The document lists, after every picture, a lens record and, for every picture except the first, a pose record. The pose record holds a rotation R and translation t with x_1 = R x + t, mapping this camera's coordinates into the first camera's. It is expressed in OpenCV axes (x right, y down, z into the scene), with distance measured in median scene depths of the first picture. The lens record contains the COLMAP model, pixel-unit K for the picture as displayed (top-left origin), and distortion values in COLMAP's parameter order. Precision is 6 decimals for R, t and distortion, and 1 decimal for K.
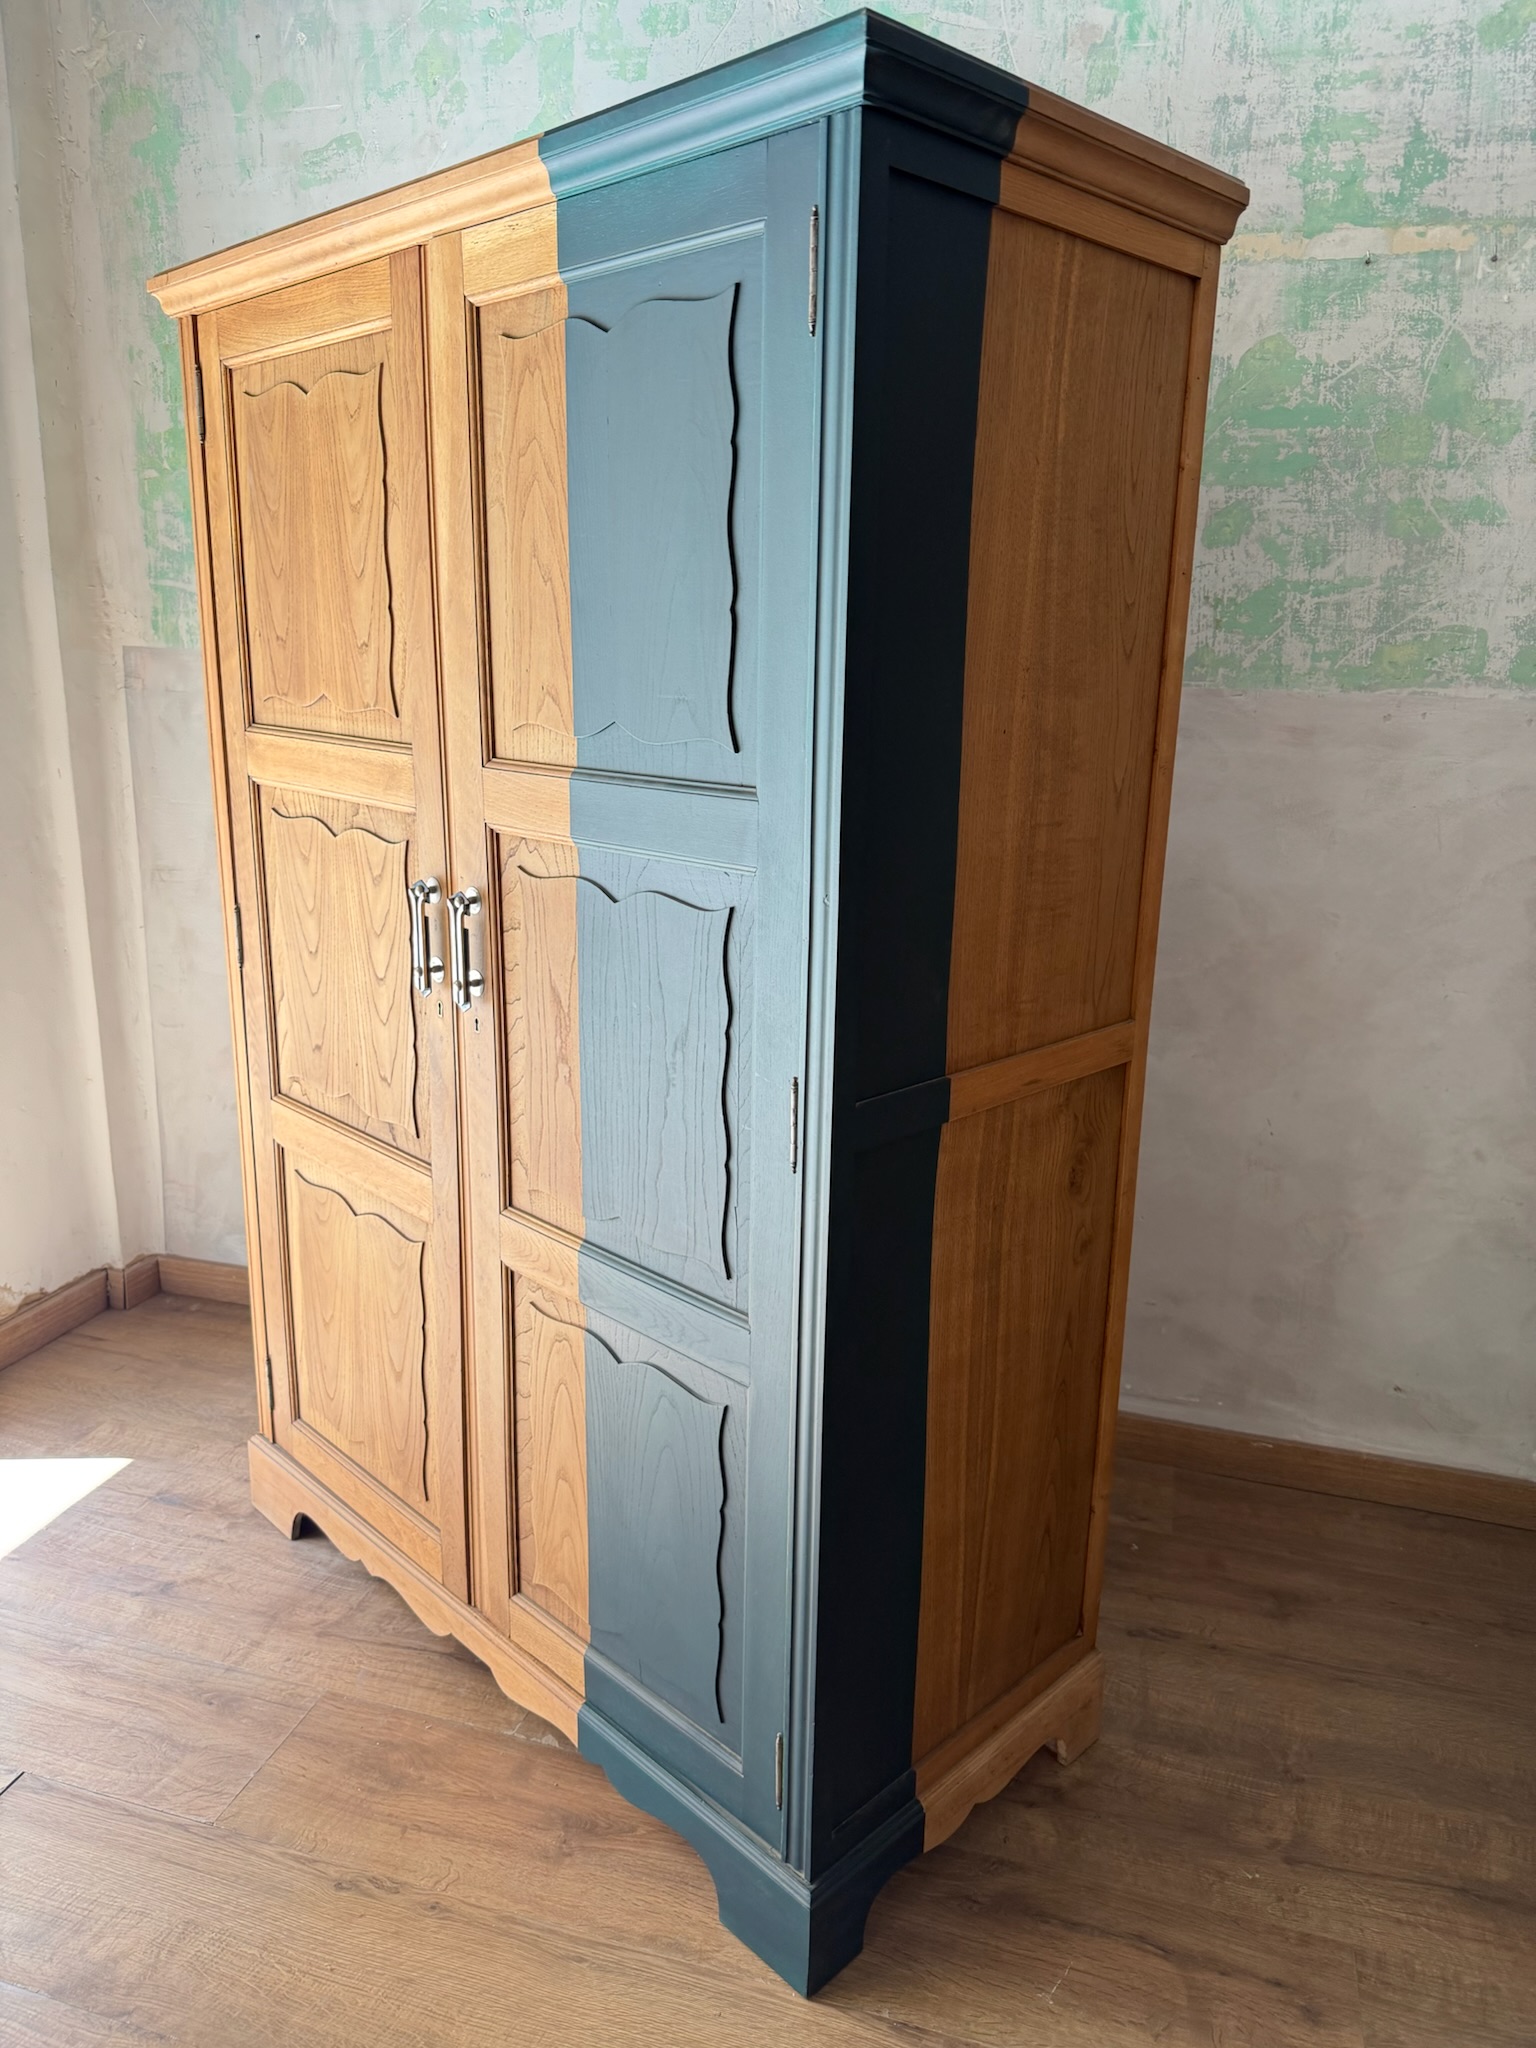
lens RADIAL K [[1490.7, 0, 761.1], [0, 1490.7, 1036.4], [0, 0, 1]] dist [-0.005793, -0.006422]
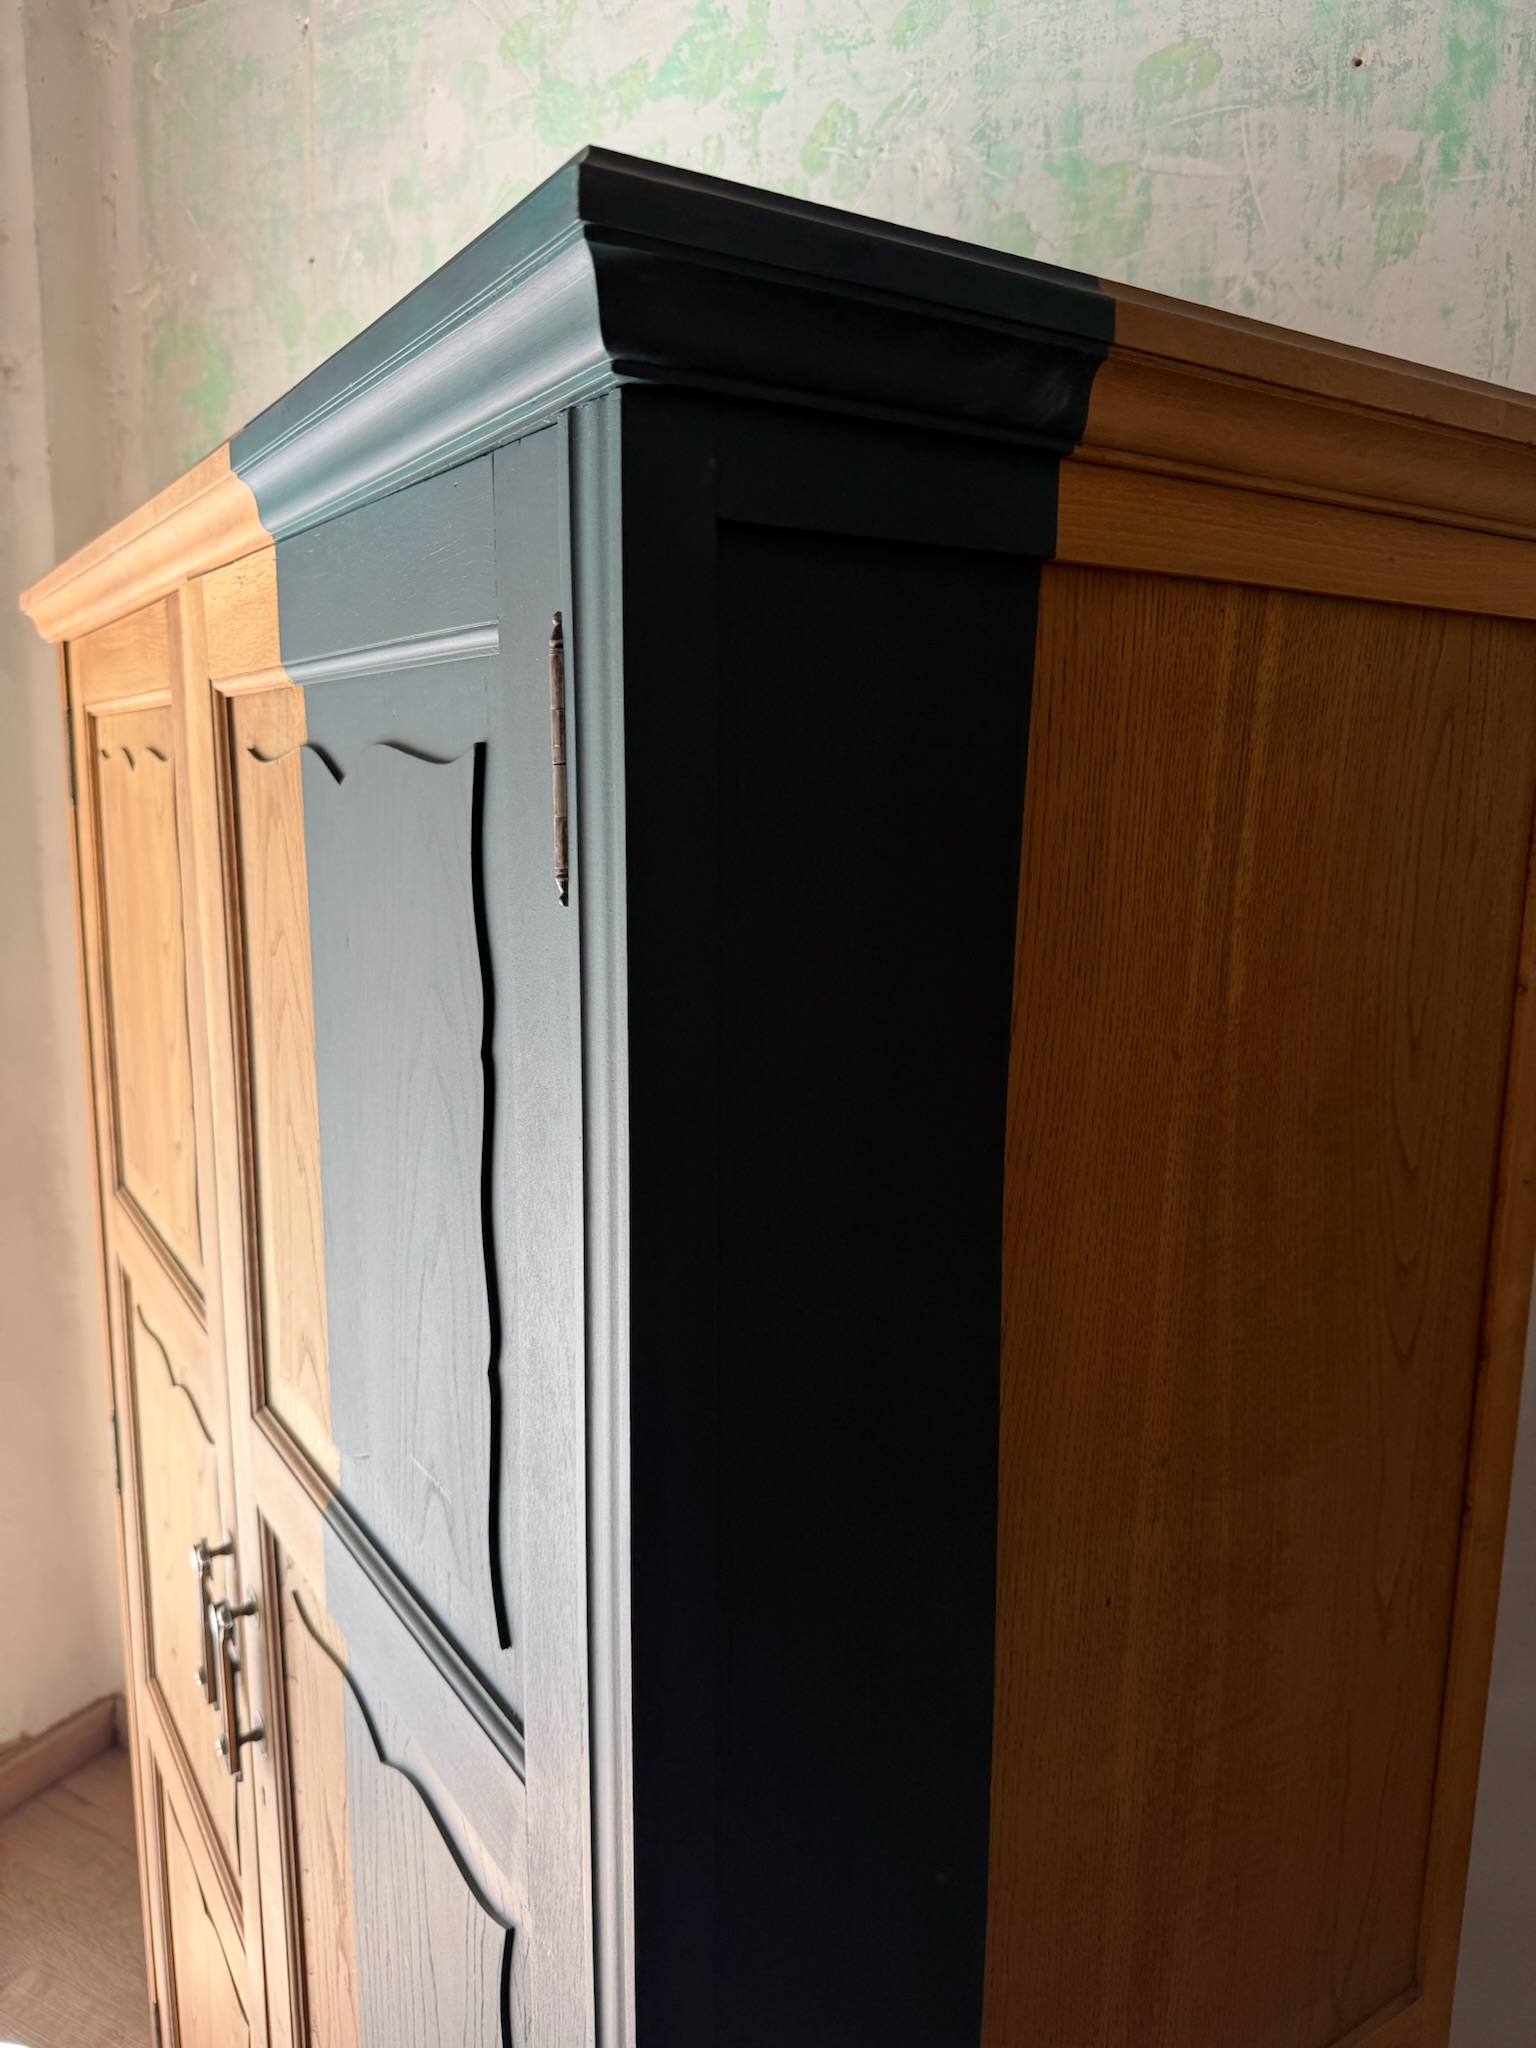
lens RADIAL K [[1490.7, 0, 770.5], [0, 1490.7, 1017.0], [0, 0, 1]] dist [-0.005793, -0.006422]
pose [[0.978661, 0.027612, -0.203618, 0.100623], [-0.047495, 0.994494, -0.093416, -0.225824], [0.199918, 0.101093, 0.974584, 0.340143]]
